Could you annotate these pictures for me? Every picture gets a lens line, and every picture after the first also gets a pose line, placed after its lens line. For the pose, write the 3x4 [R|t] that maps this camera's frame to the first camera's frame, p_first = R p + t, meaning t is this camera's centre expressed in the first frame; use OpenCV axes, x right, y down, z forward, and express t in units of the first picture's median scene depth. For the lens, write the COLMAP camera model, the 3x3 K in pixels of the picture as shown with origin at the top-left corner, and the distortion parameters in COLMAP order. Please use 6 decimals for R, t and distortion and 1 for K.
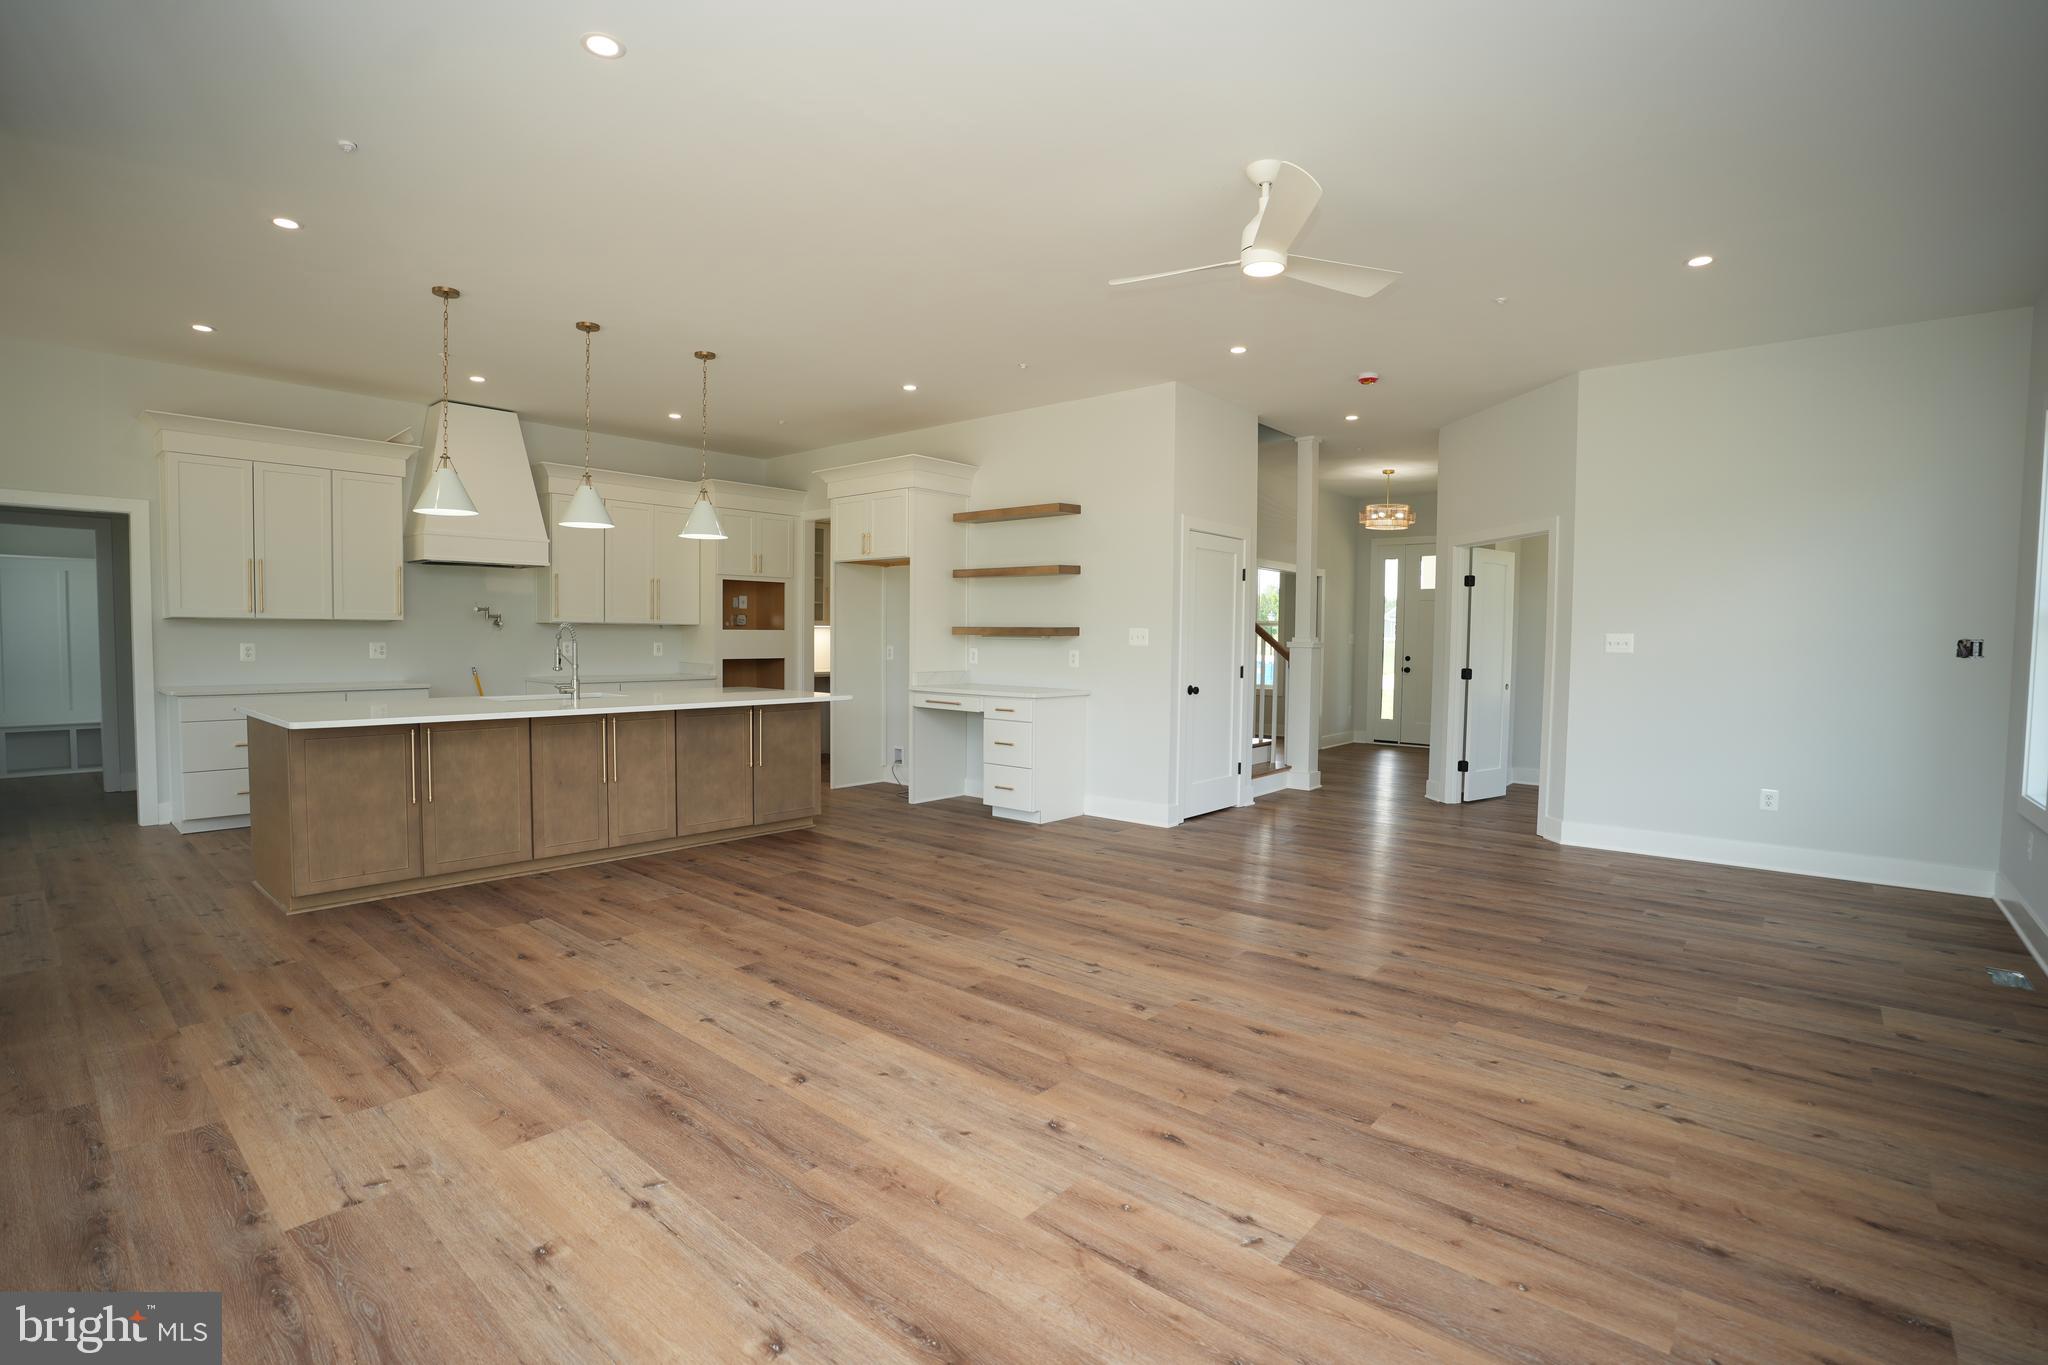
lens RADIAL K [[944.1, 0, 1019.3], [0, 944.1, 684.6], [0, 0, 1]] dist [-0.069845, 0.017684]
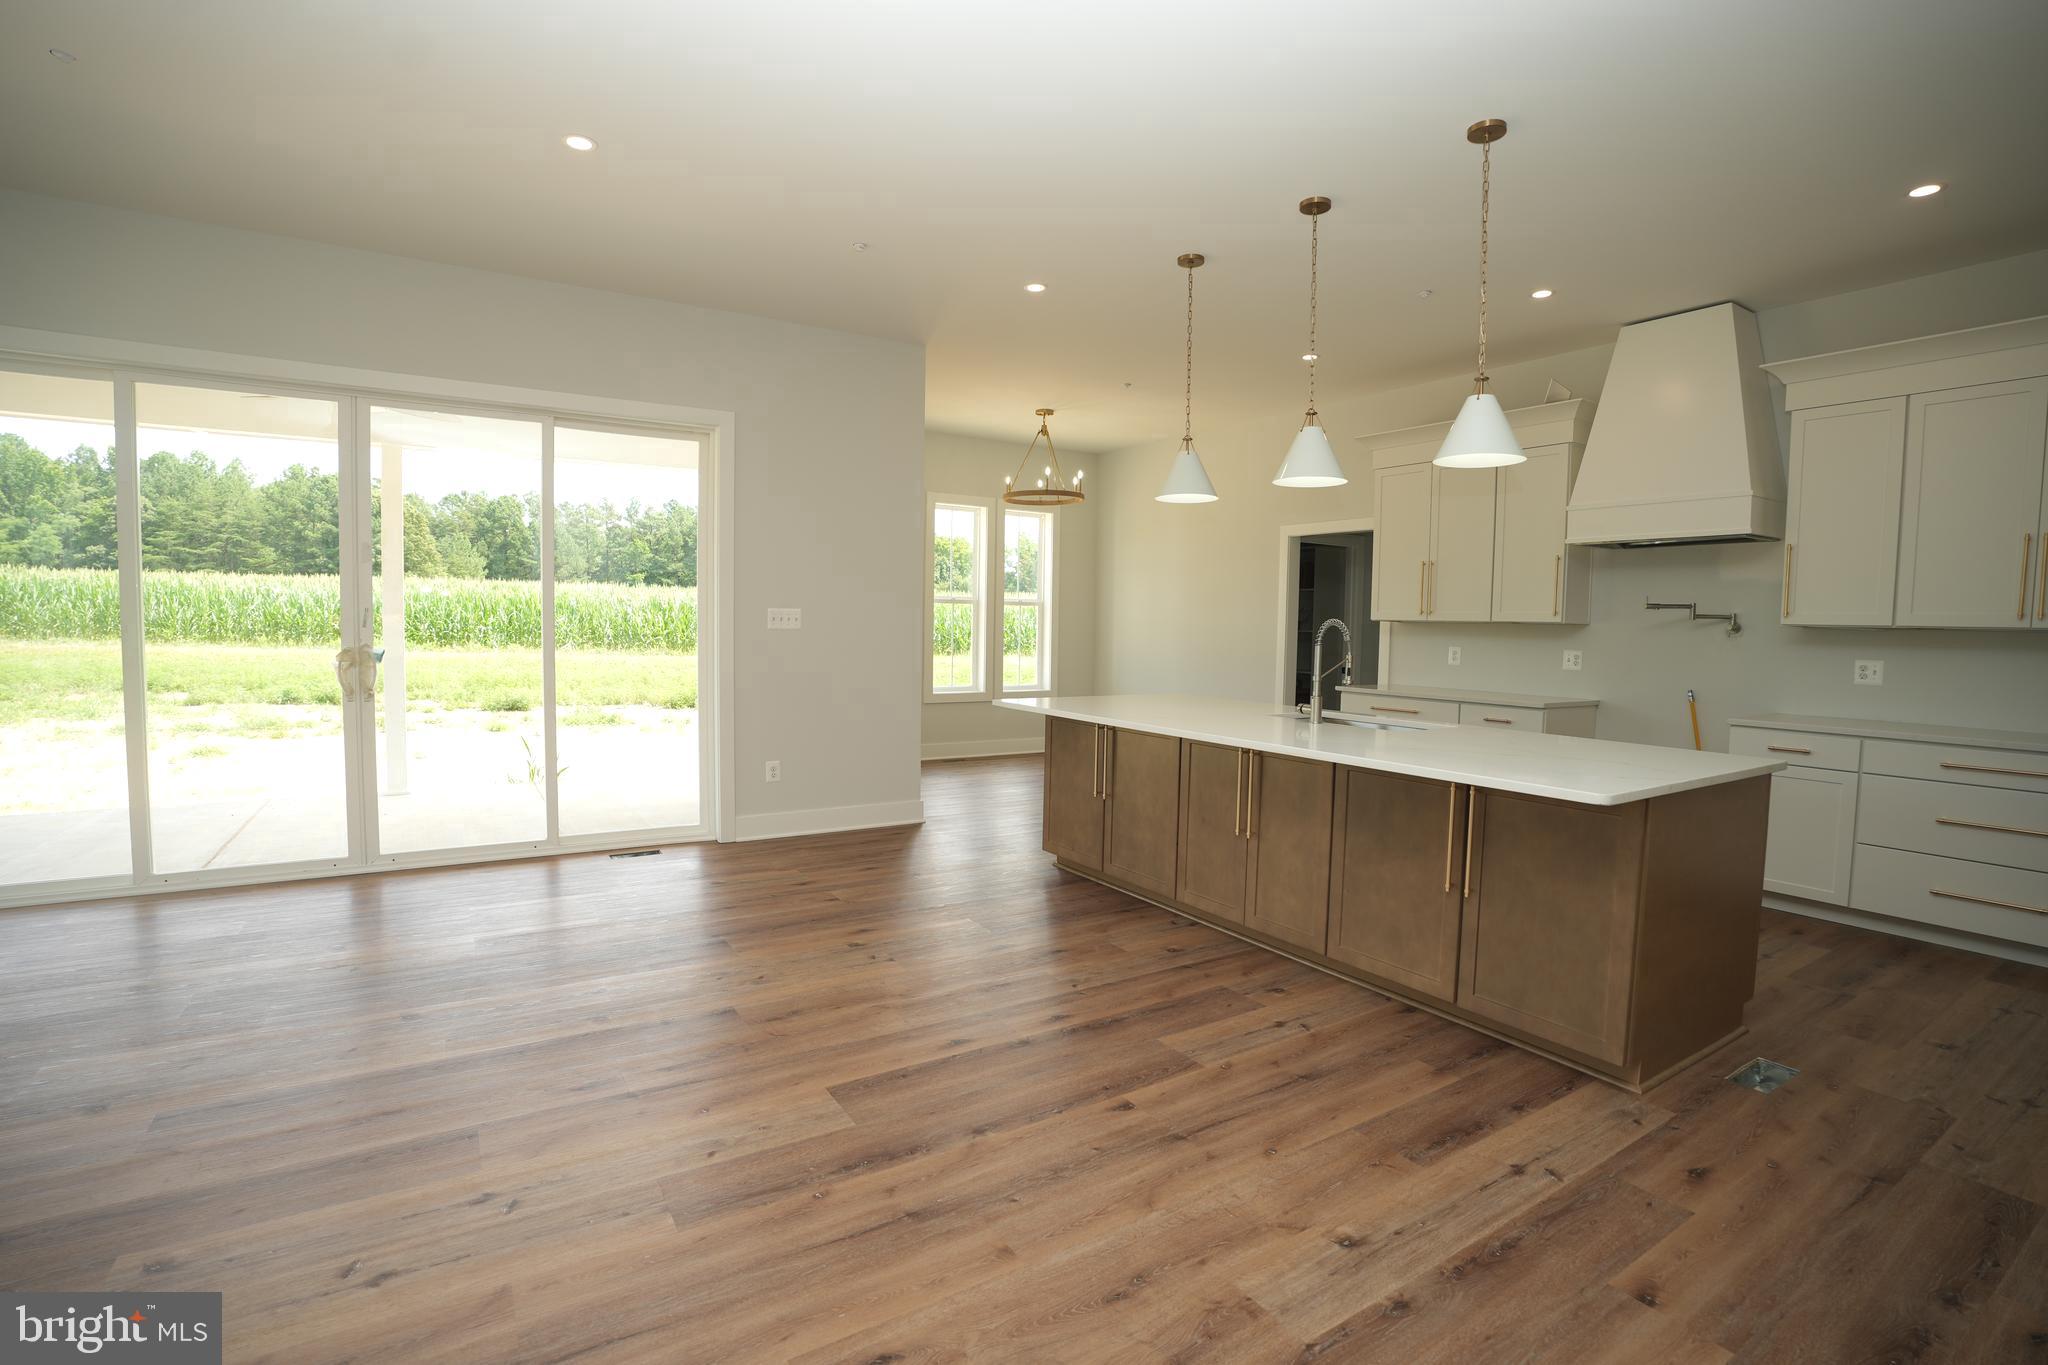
lens RADIAL K [[944.1, 0, 1023.0], [0, 944.1, 678.2], [0, 0, 1]] dist [-0.069845, 0.017684]
pose [[-0.283236, 0.040380, -0.958200, 0.312190], [-0.070822, 0.995505, 0.062886, -0.053004], [0.956432, 0.085673, -0.279103, 1.057352]]
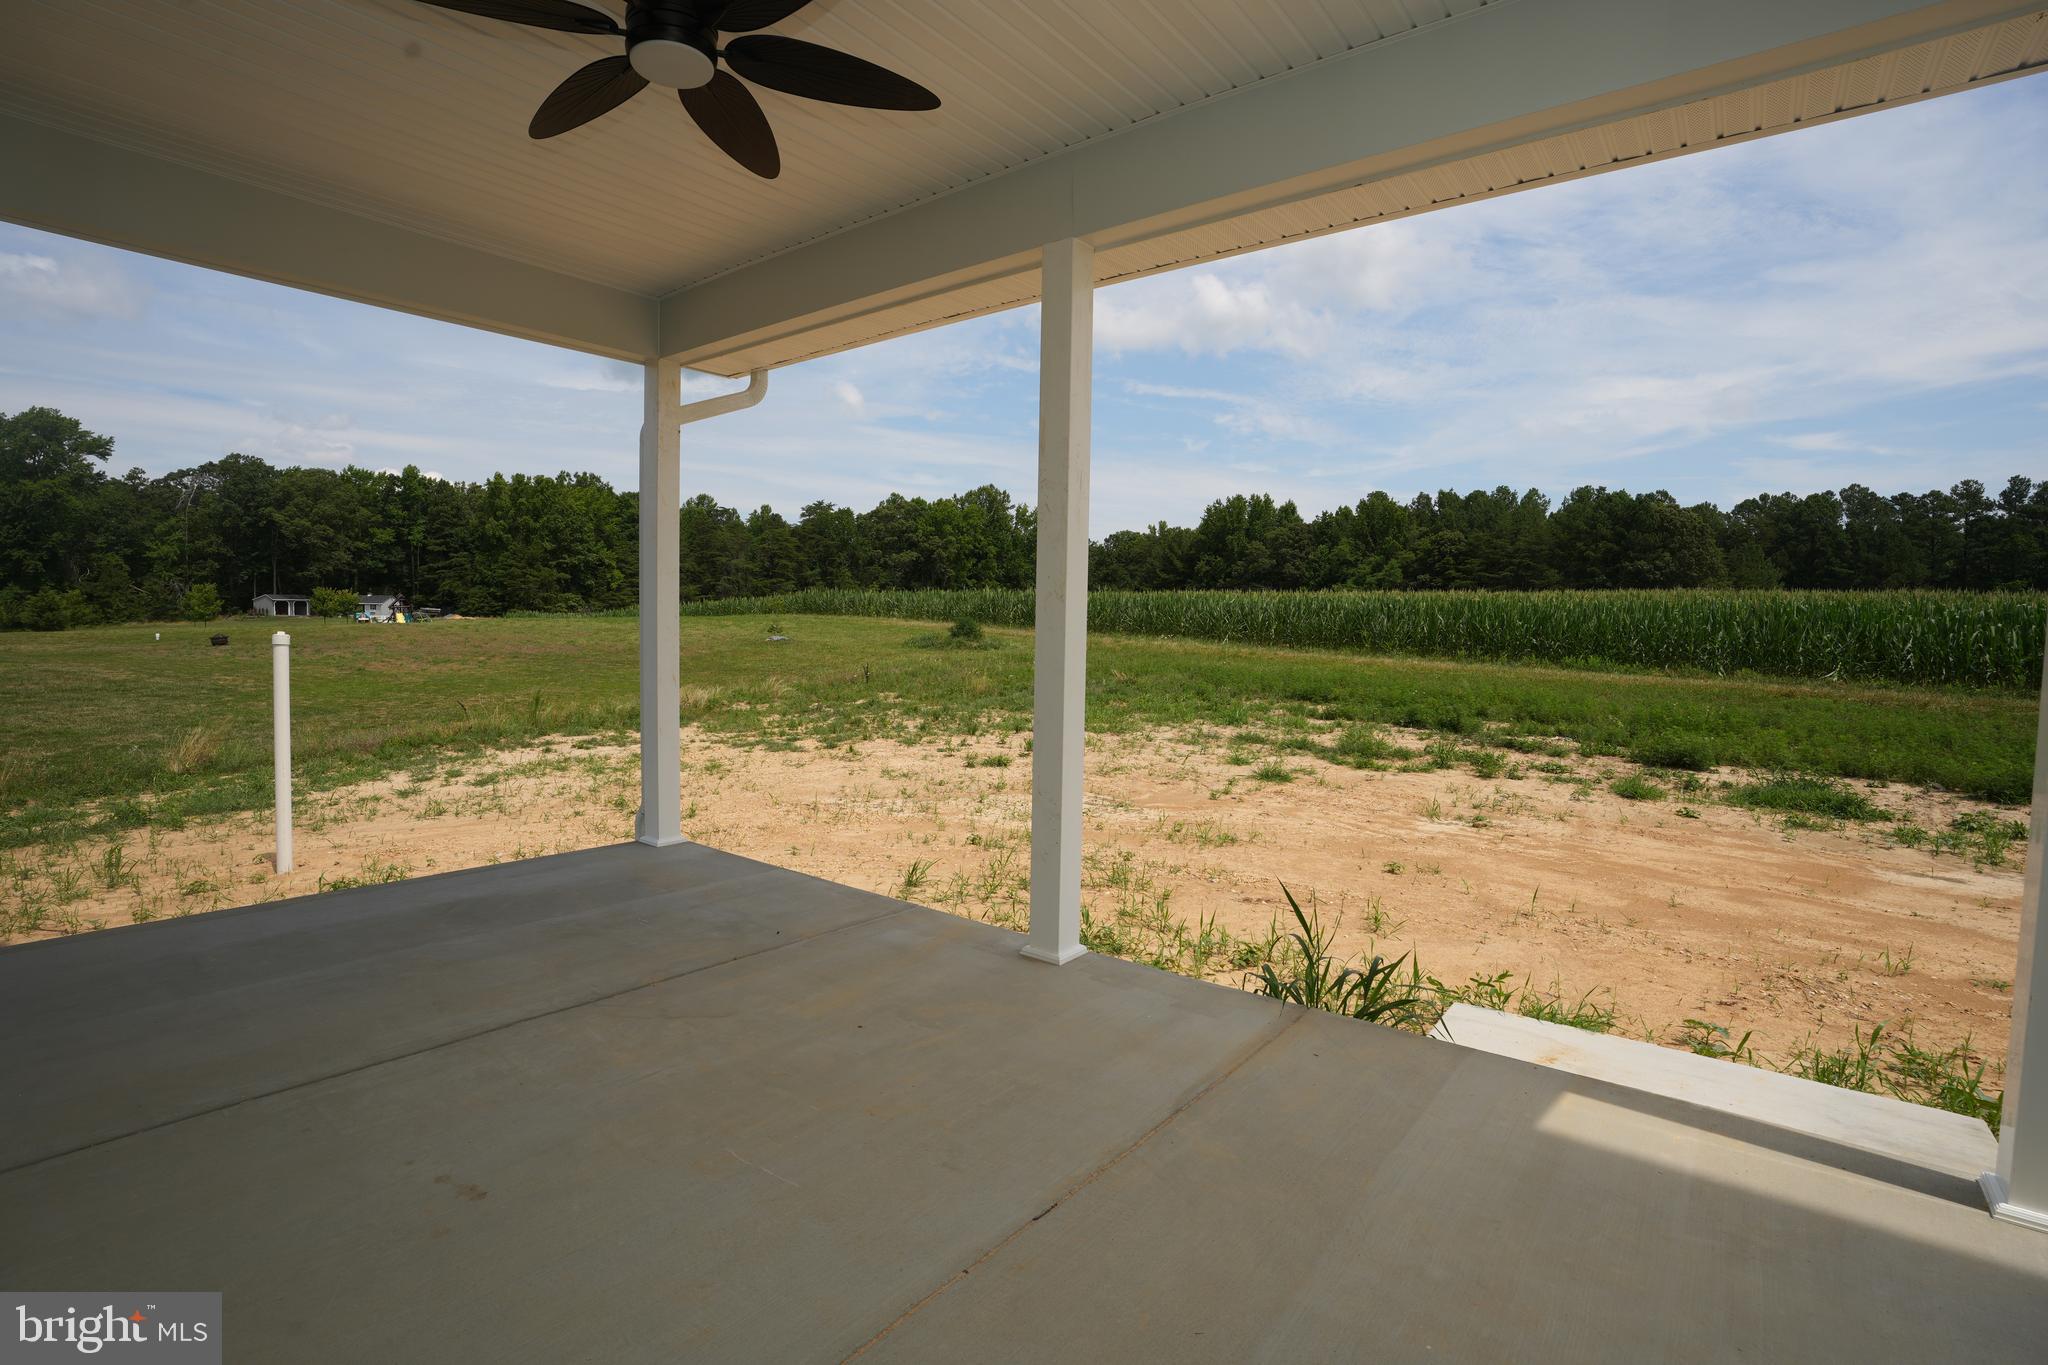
lens RADIAL K [[944.1, 0, 1018.9], [0, 944.1, 687.0], [0, 0, 1]] dist [-0.069845, 0.017684]
pose [[-0.998547, -0.023886, -0.048297, -0.775945], [-0.029600, 0.992177, 0.121280, -0.006750], [0.045023, 0.122534, -0.991443, 0.403477]]
